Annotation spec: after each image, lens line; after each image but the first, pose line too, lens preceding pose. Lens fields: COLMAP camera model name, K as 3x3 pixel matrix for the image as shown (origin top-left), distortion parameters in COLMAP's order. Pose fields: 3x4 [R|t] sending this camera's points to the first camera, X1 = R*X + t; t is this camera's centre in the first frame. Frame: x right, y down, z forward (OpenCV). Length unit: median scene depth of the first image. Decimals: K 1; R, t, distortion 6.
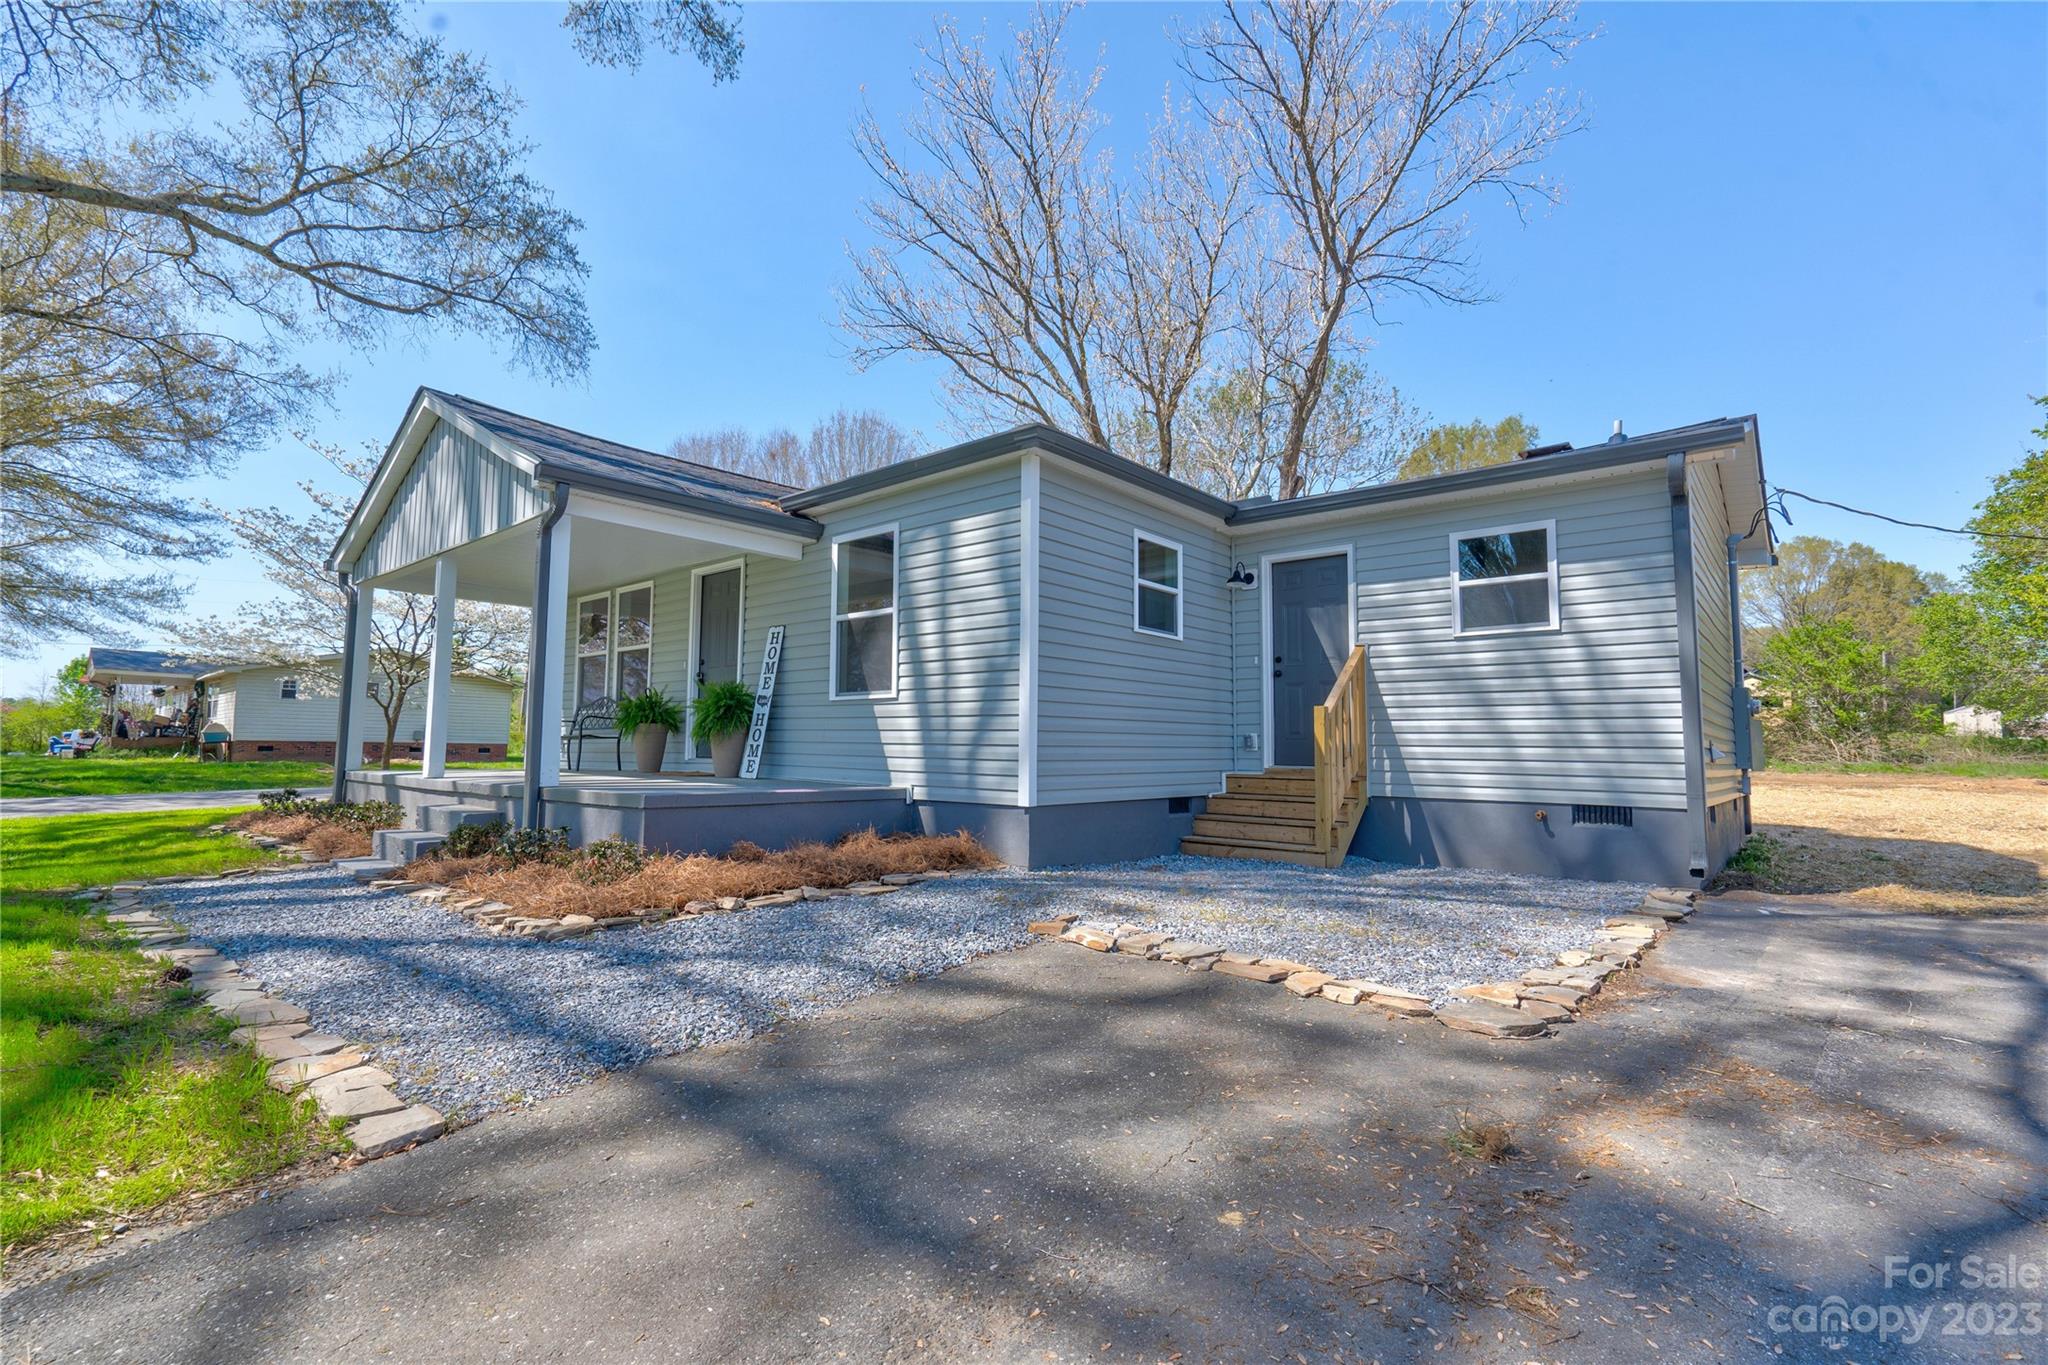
lens RADIAL K [[944.3, 0, 1024.1], [0, 944.3, 672.4], [0, 0, 1]] dist [-0.002279, 0.011217]
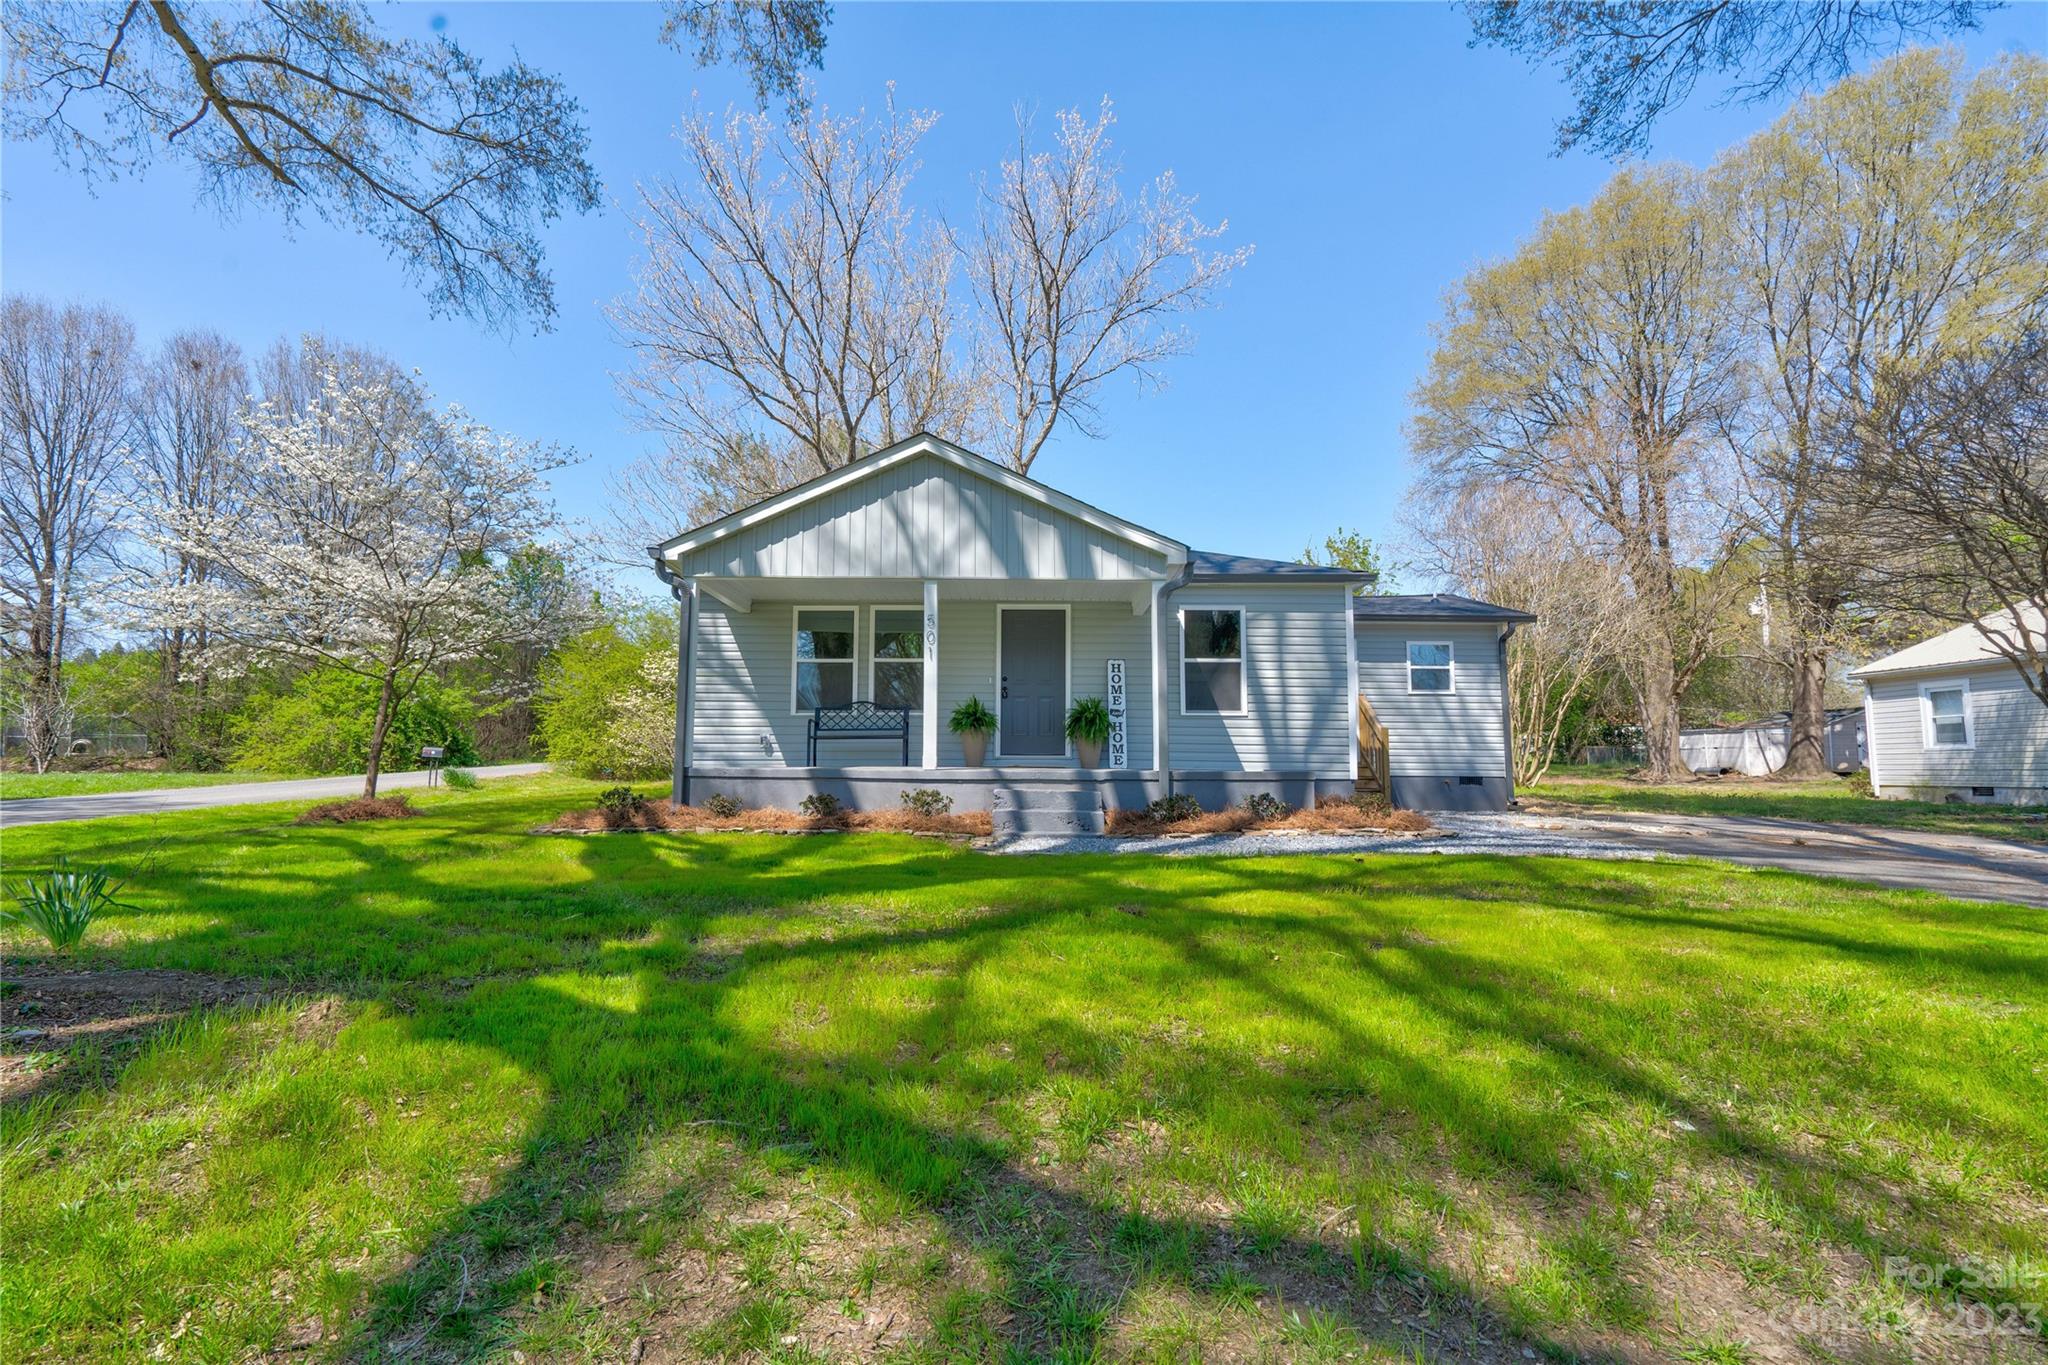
lens RADIAL K [[944.3, 0, 1024.1], [0, 944.3, 672.4], [0, 0, 1]] dist [-0.002279, 0.011217]
pose [[0.744722, 0.061461, 0.664539, -1.282514], [-0.053575, 0.998042, -0.032267, 0.021812], [-0.665221, -0.011572, 0.746557, 0.045871]]
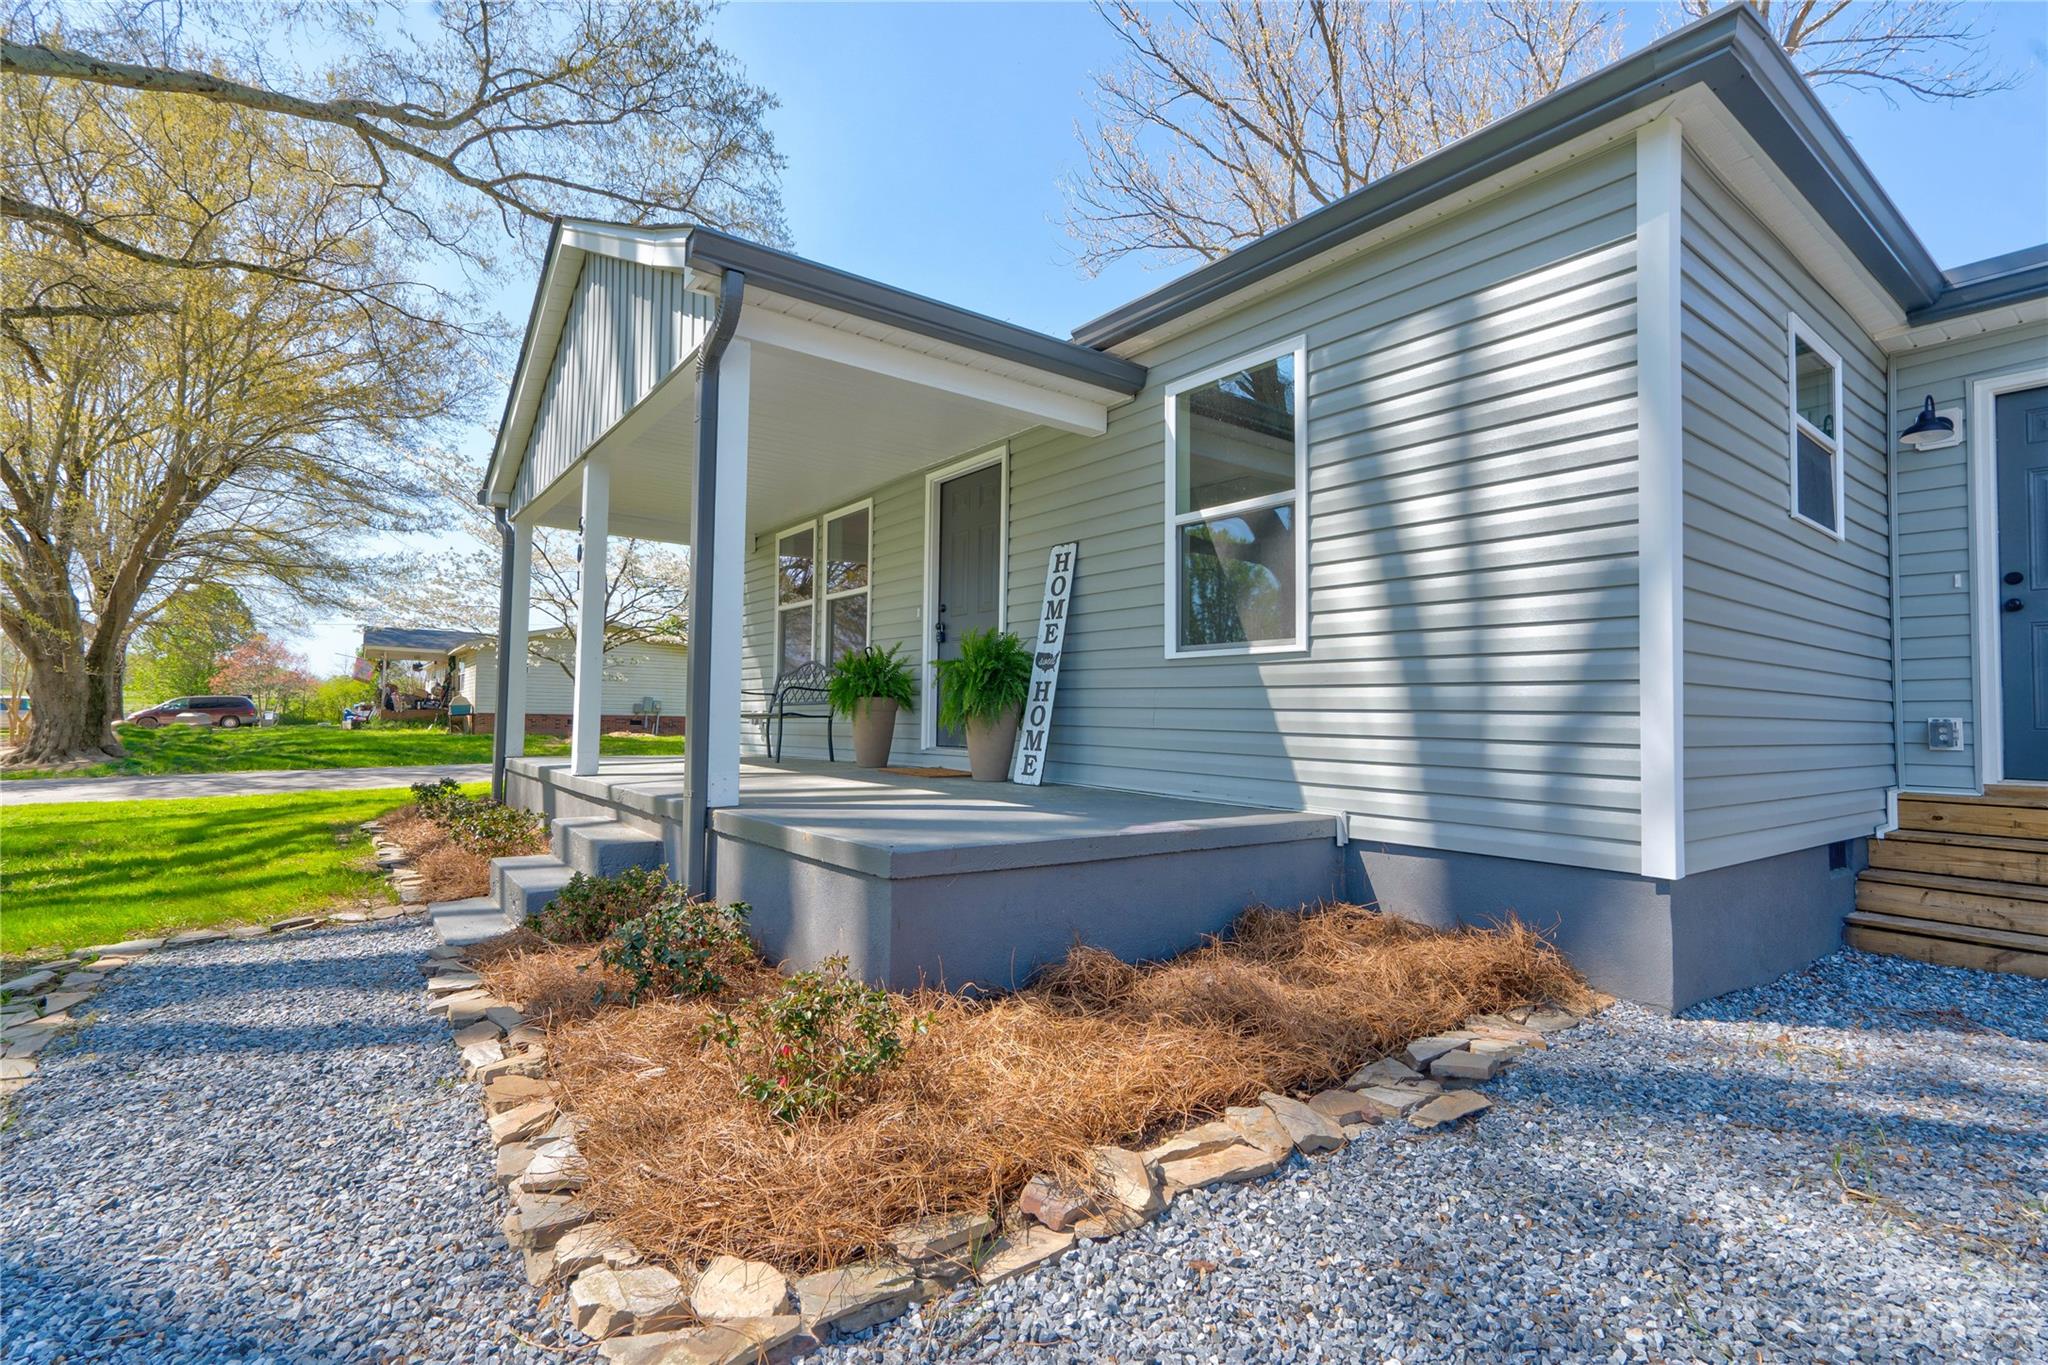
lens RADIAL K [[945.2, 0, 1024.0], [0, 945.2, 682.5], [0, 0, 1]] dist [-0.000479, 0.012291]
pose [[0.980696, -0.000626, -0.195537, -0.163309], [0.007787, 0.999327, 0.035858, 0.020755], [0.195383, -0.036689, 0.980041, 0.368000]]
